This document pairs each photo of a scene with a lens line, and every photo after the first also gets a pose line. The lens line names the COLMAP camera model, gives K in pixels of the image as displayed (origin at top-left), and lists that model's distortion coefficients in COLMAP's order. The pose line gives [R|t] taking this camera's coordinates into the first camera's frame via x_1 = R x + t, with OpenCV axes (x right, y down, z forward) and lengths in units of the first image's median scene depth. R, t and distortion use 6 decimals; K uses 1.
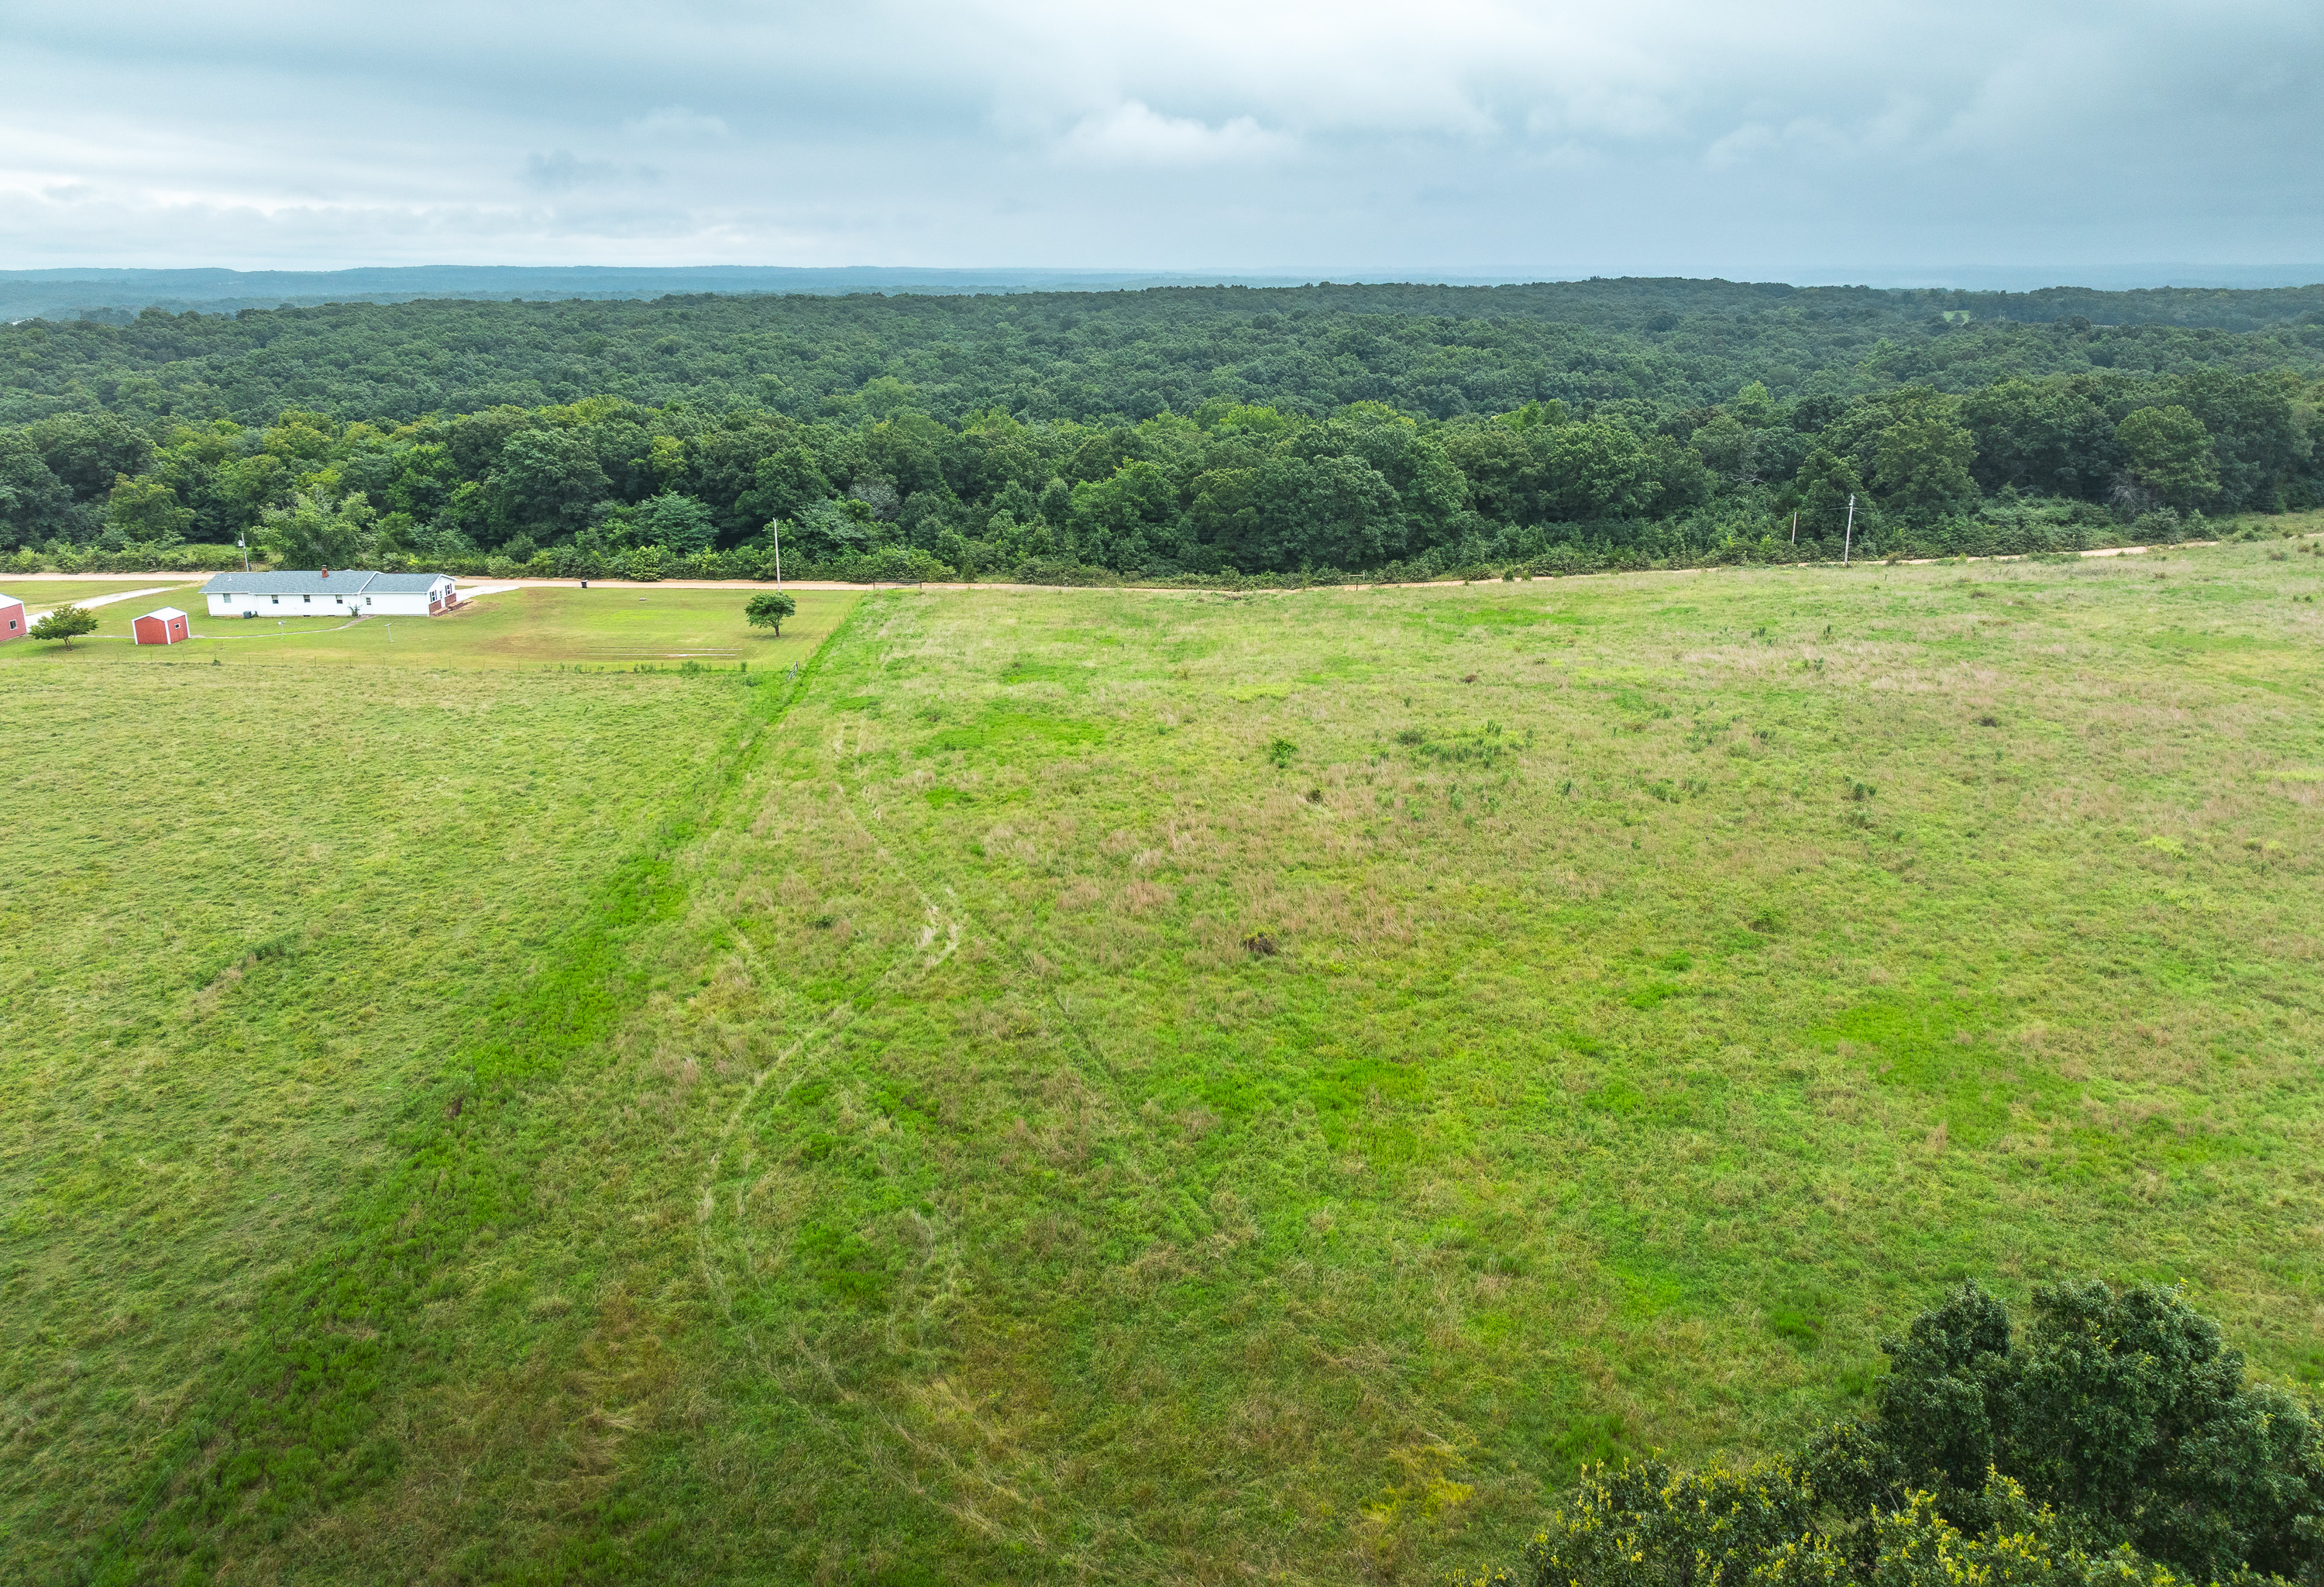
lens RADIAL K [[1664.0, 0, 1150.4], [0, 1664.0, 761.9], [0, 0, 1]] dist [-0.017524, -0.001452]
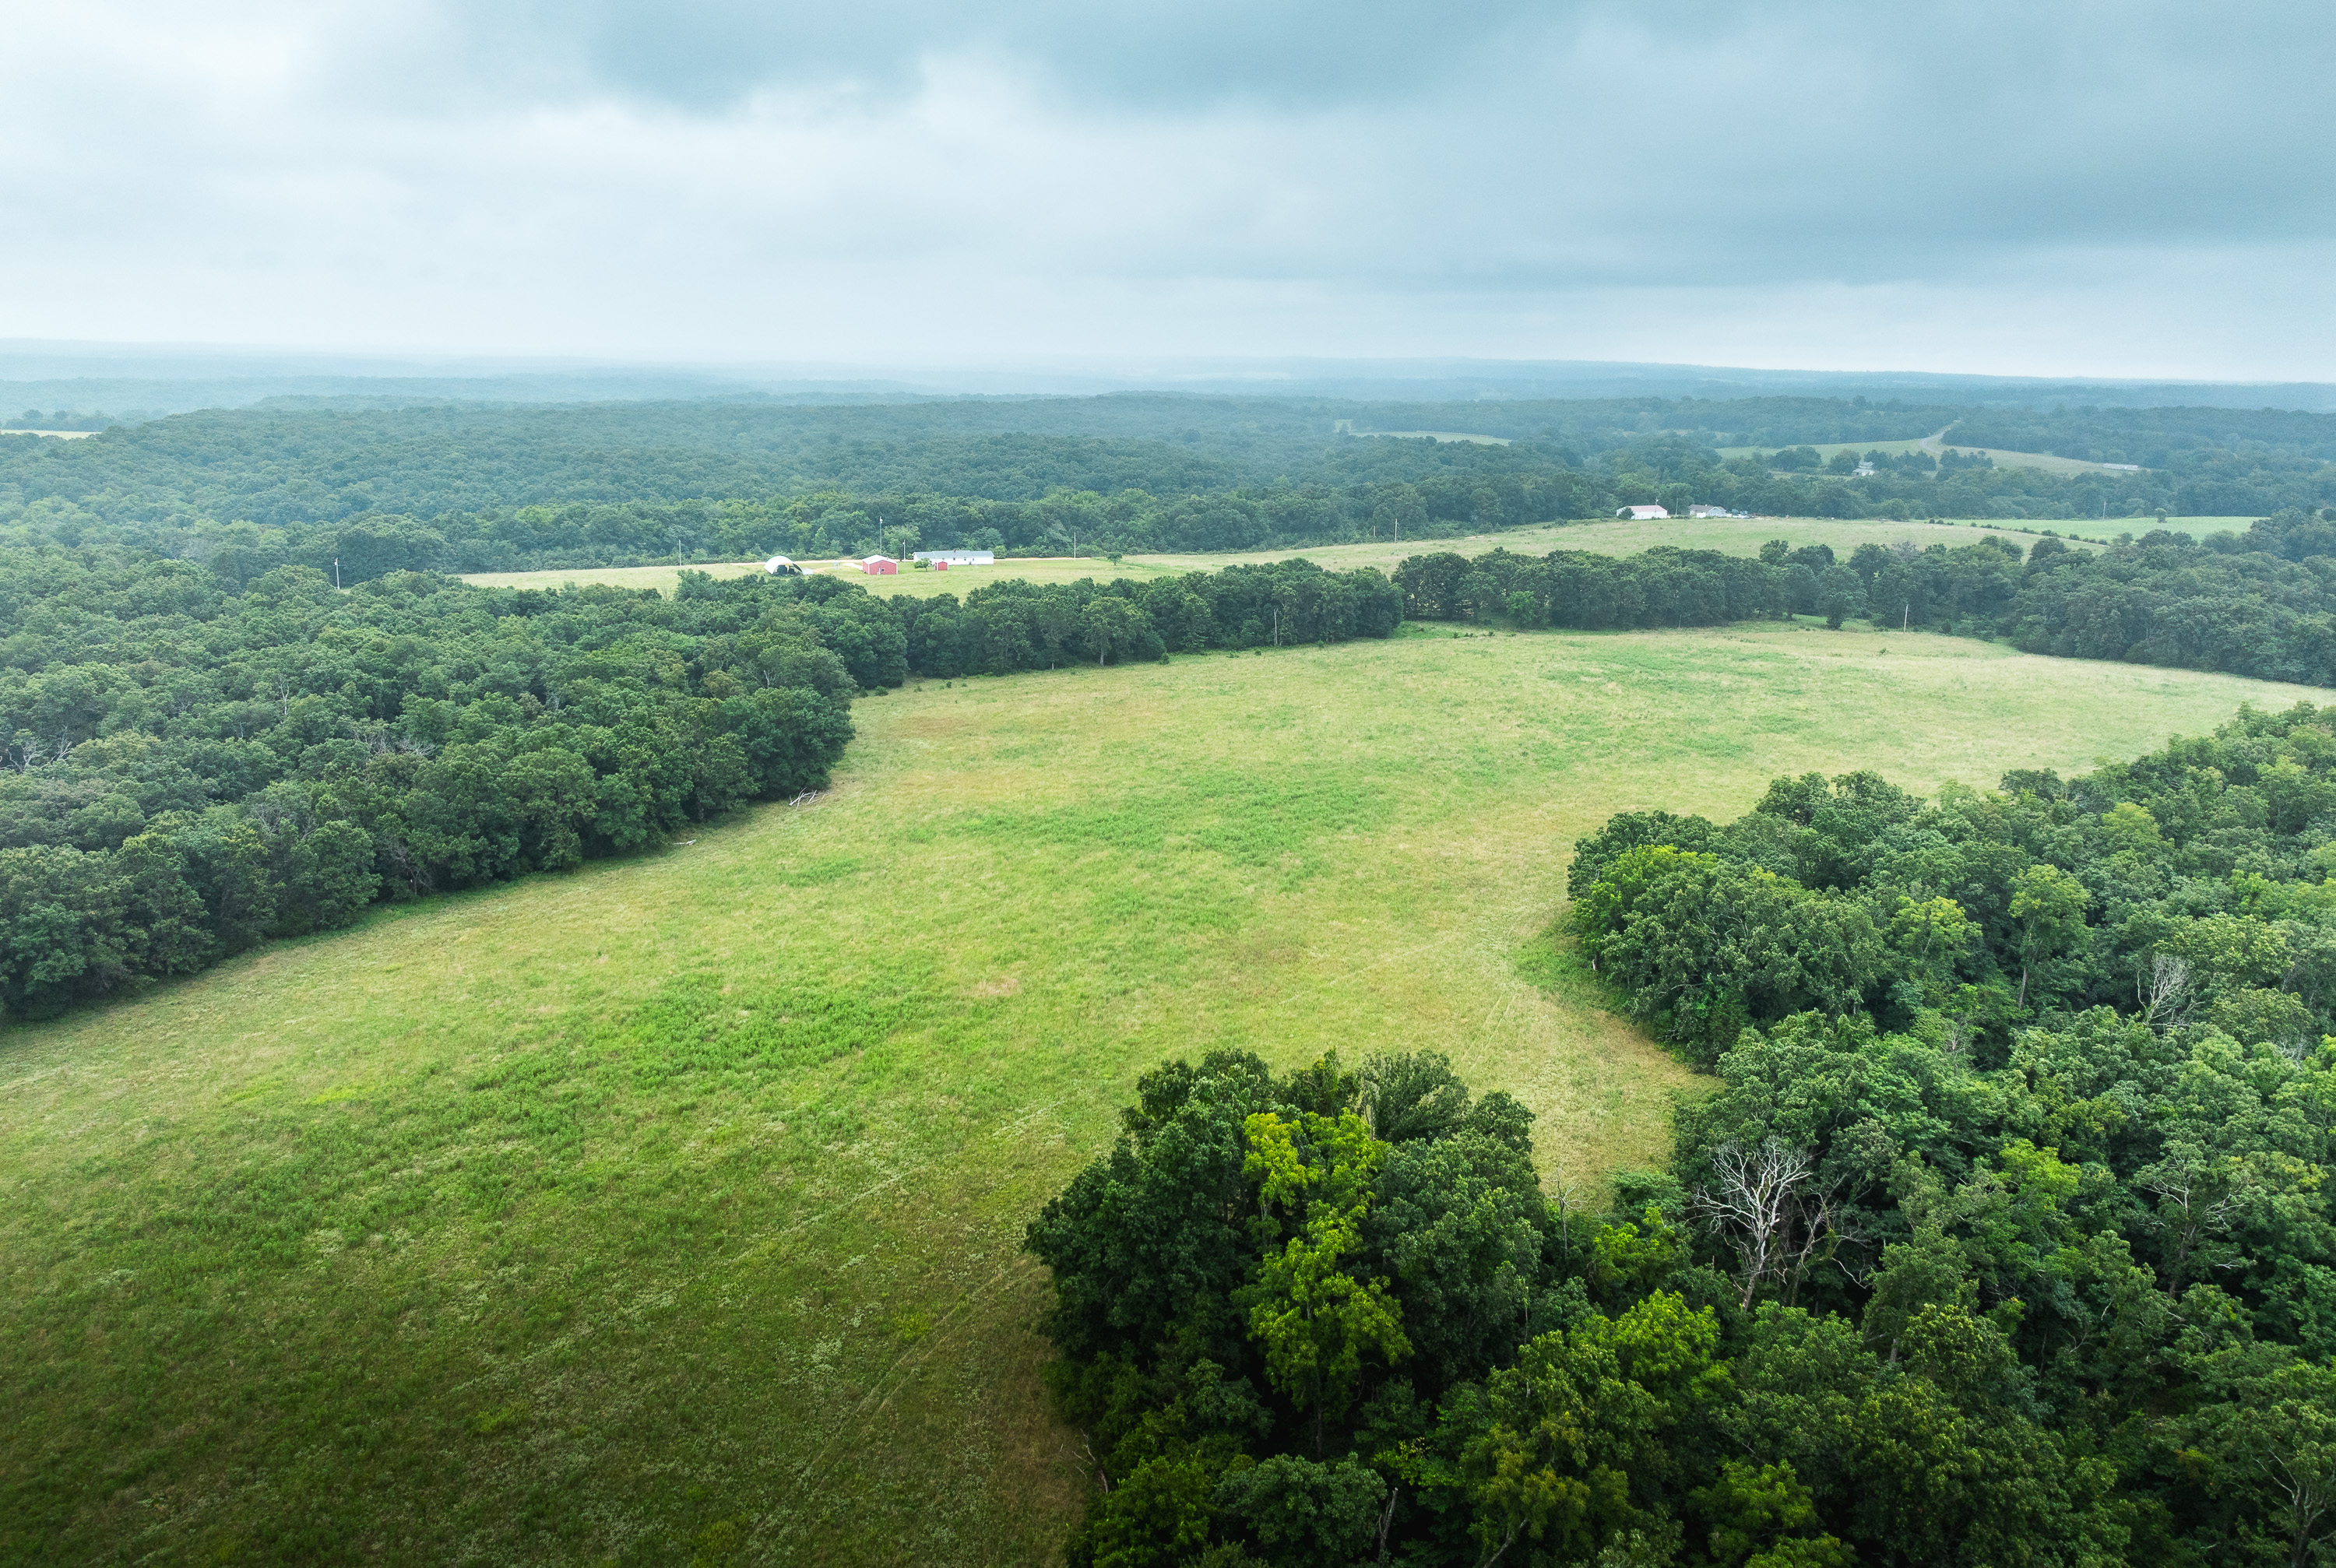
lens RADIAL K [[1681.0, 0, 1155.0], [0, 1681.0, 726.5], [0, 0, 1]] dist [-0.041253, -0.008786]
pose [[0.935179, -0.060847, 0.348910, -0.990802], [0.084765, 0.994954, -0.053683, 0.314208], [-0.343883, 0.079779, 0.935617, -1.540228]]
